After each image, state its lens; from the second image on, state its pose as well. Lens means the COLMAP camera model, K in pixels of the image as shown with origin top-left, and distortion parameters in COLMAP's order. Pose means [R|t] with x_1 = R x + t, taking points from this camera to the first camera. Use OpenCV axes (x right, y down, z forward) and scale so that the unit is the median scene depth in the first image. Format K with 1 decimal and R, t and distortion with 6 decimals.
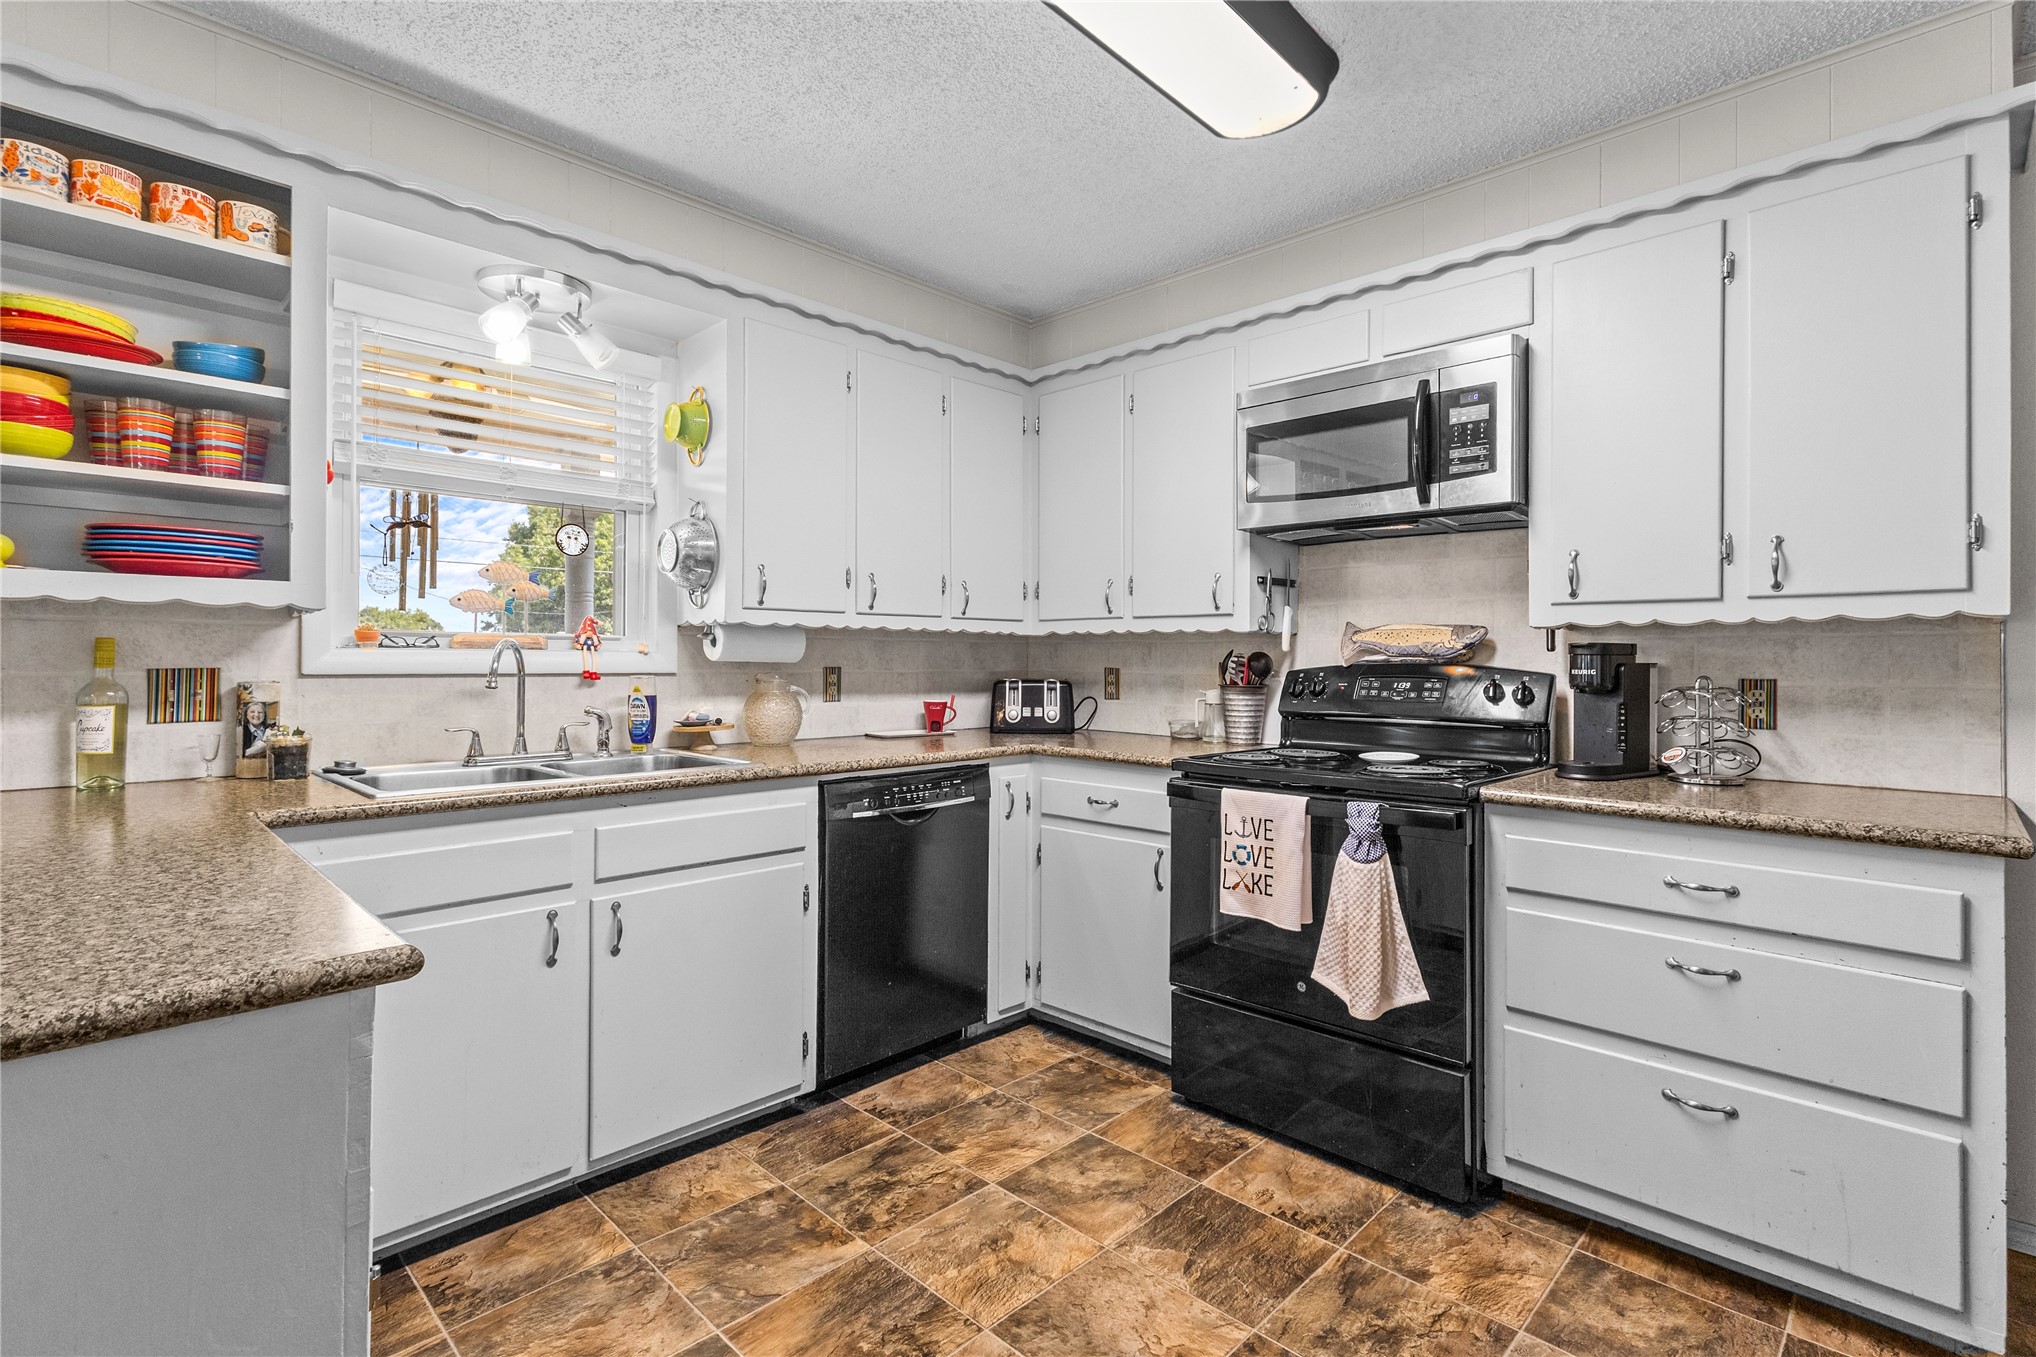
lens RADIAL K [[953.2, 0, 1035.7], [0, 953.2, 664.3], [0, 0, 1]] dist [0.000692, 0.002888]
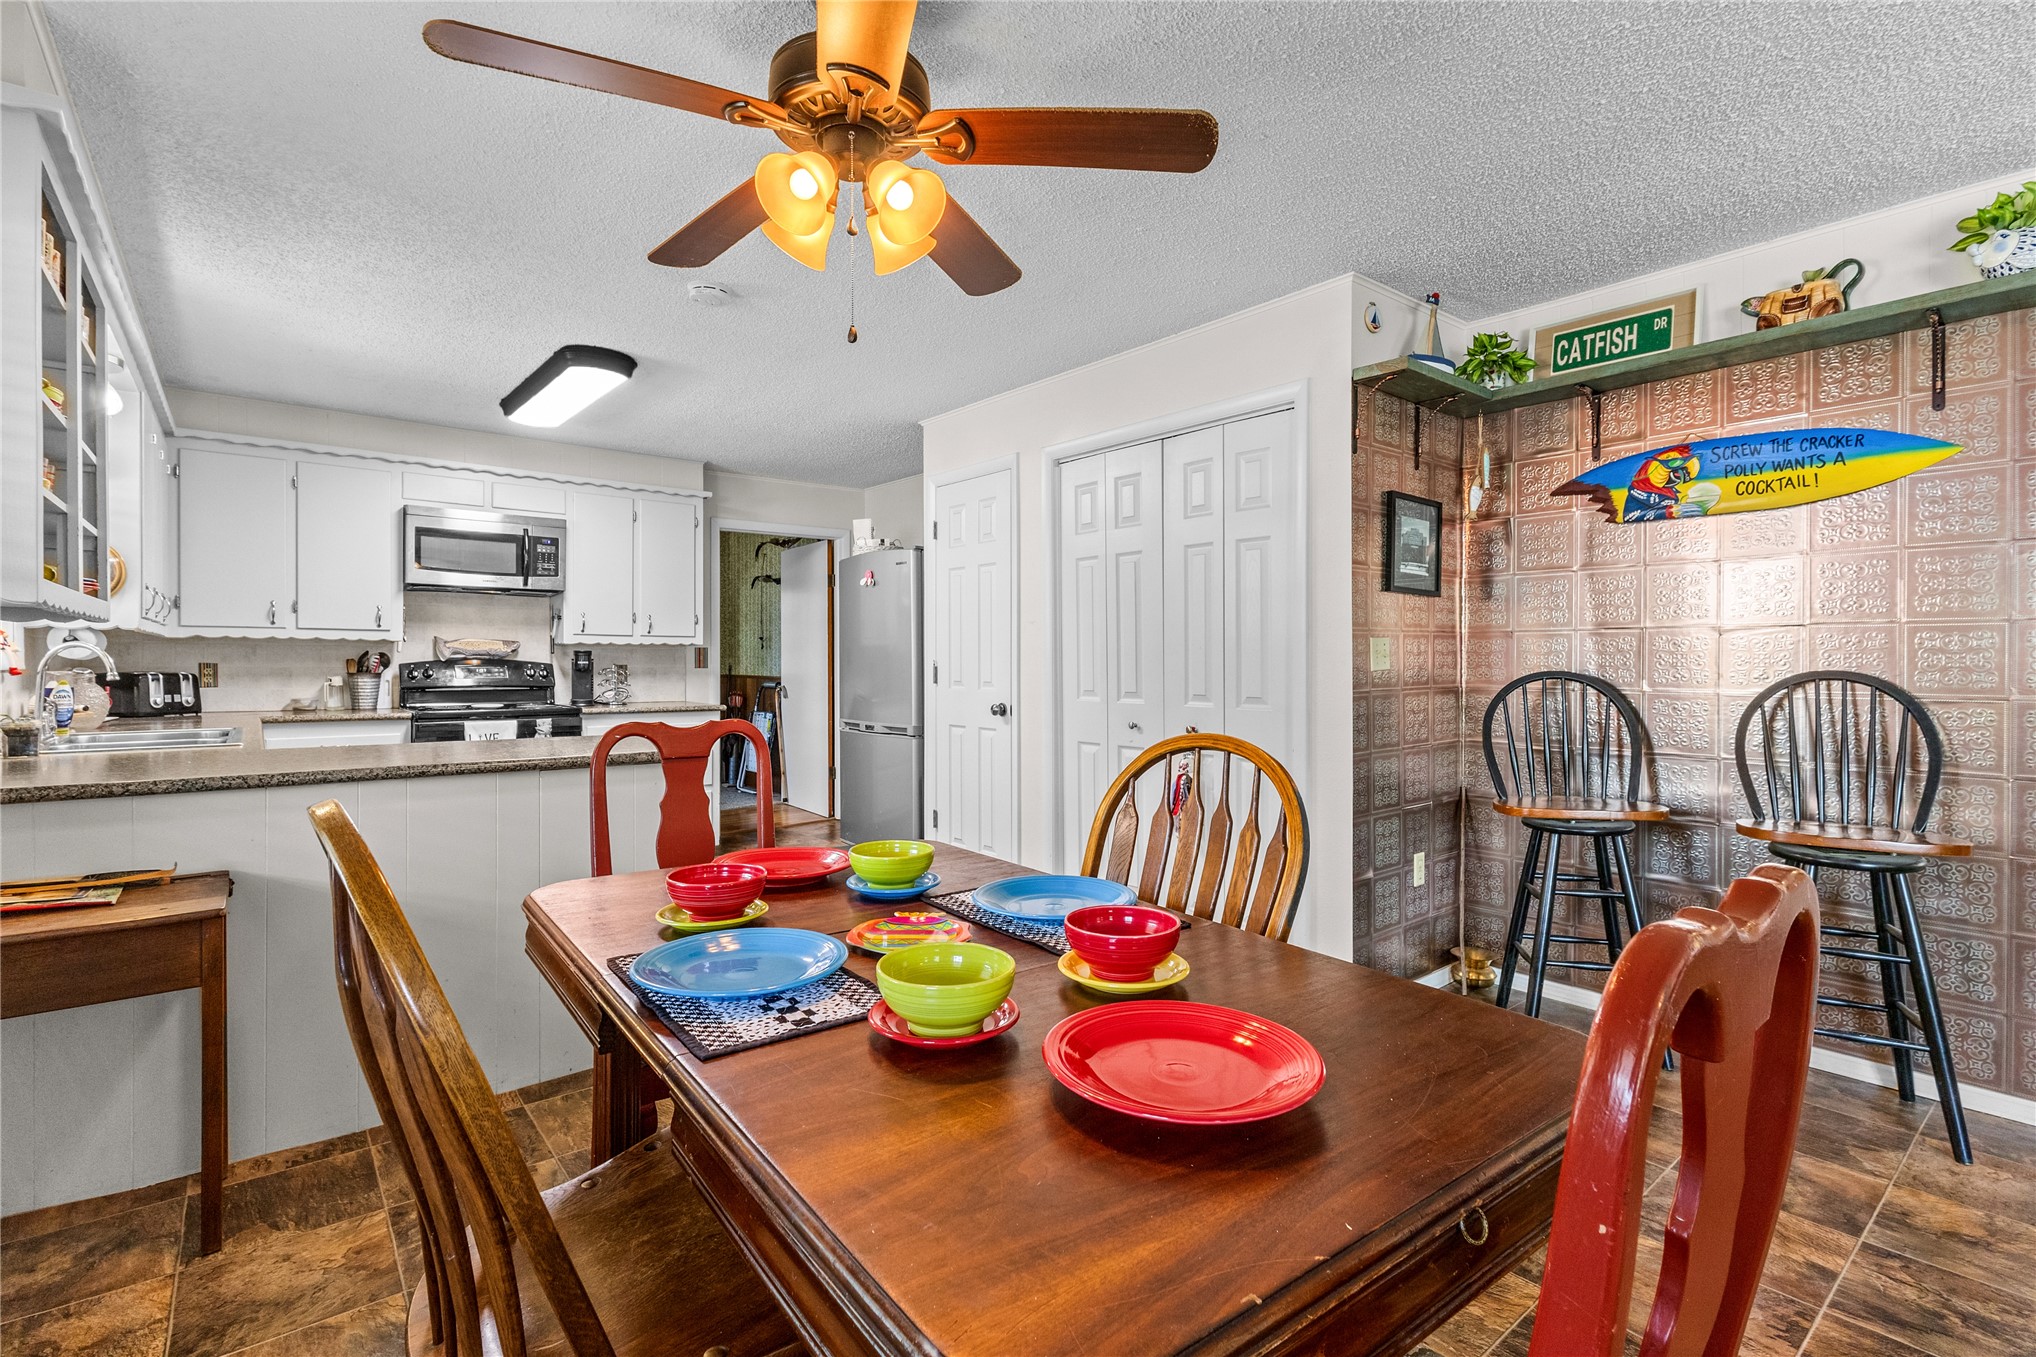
lens RADIAL K [[953.2, 0, 1022.8], [0, 953.2, 664.5], [0, 0, 1]] dist [0.000692, 0.002888]
pose [[0.109949, -0.008978, 0.993897, -1.659276], [-0.000066, 0.999959, 0.009040, -0.008826], [-0.993937, -0.001059, 0.109944, -0.371318]]
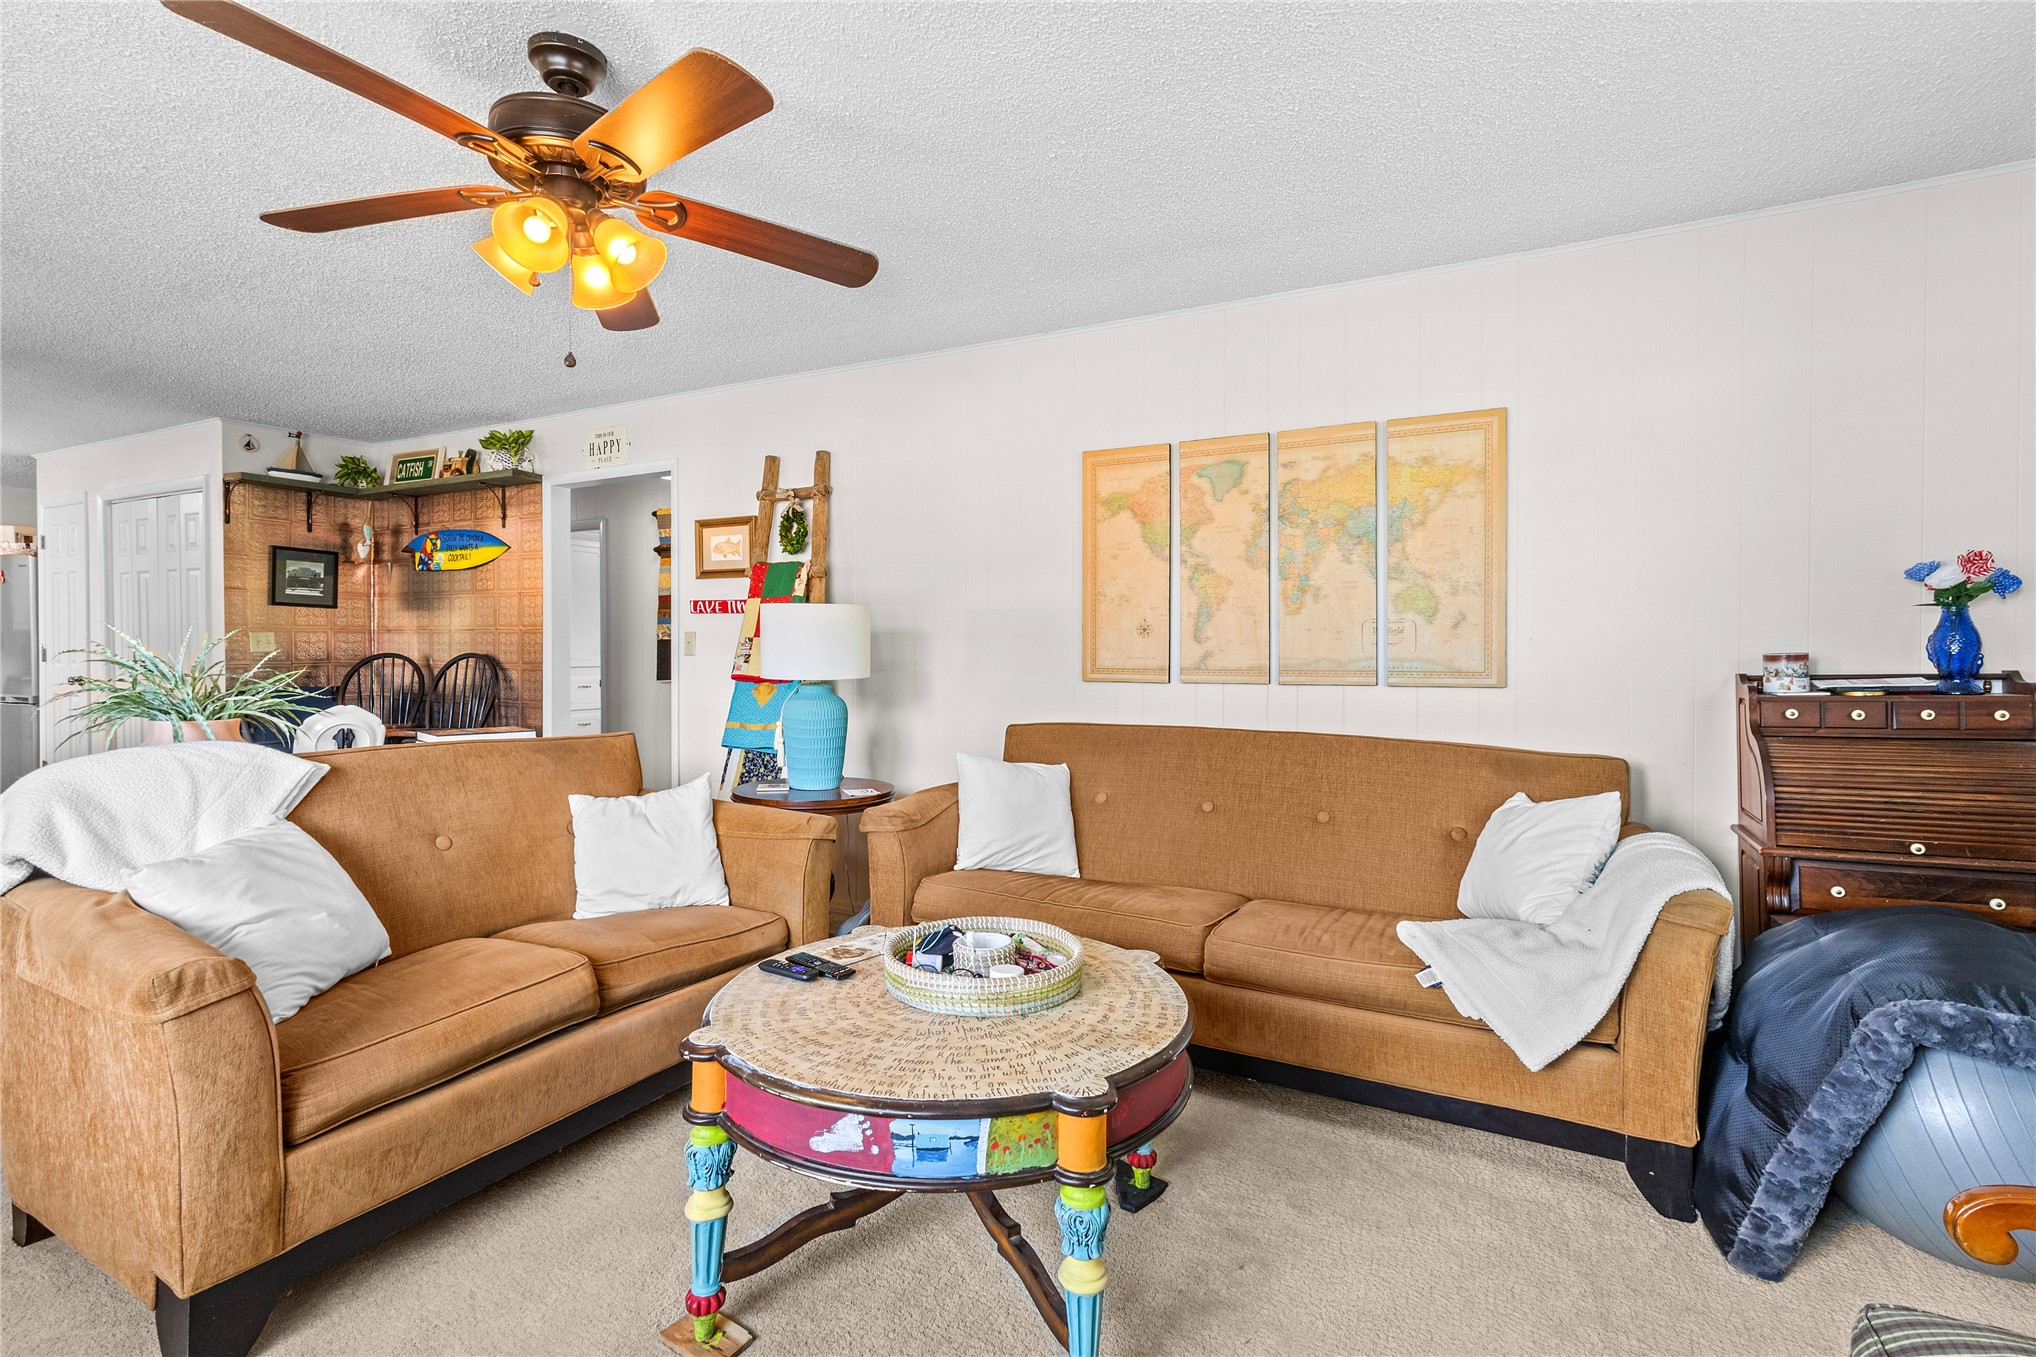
lens RADIAL K [[953.2, 0, 1072.2], [0, 953.2, 666.7], [0, 0, 1]] dist [0.000692, 0.002888]
pose [[-0.292465, -0.020851, 0.956049, -2.984224], [-0.012333, 0.999761, 0.018032, -0.015547], [-0.956197, -0.006517, -0.292652, -1.866194]]
